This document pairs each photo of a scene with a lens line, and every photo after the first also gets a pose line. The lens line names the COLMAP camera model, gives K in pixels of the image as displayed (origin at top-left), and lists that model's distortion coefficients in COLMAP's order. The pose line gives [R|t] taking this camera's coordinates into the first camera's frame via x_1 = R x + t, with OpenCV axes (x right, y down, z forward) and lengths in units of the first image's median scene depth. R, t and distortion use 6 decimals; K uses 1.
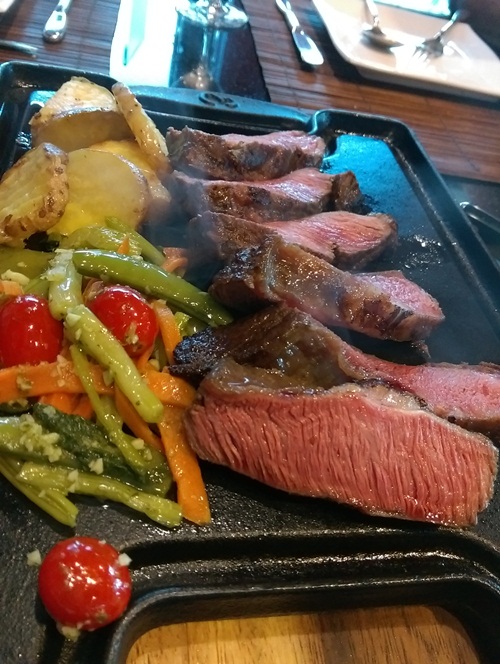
lens RADIAL K [[551.5, 0, 250.0], [0, 551.5, 332.0], [0, 0, 1]] dist [0.036031, -0.004101]
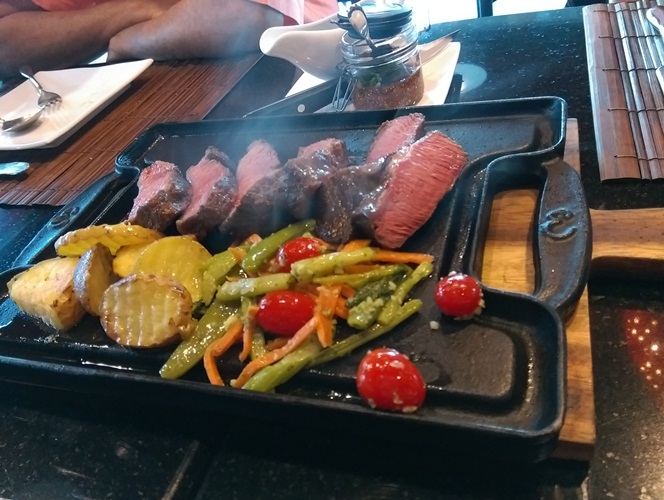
lens RADIAL K [[551.5, 0, 332.0], [0, 551.5, 250.0], [0, 0, 1]] dist [0.036031, -0.004101]
pose [[0.360365, -0.797318, 0.484171, -0.996444], [0.849855, 0.494607, 0.181963, -0.257440], [-0.384557, 0.345902, 0.855844, -0.384325]]
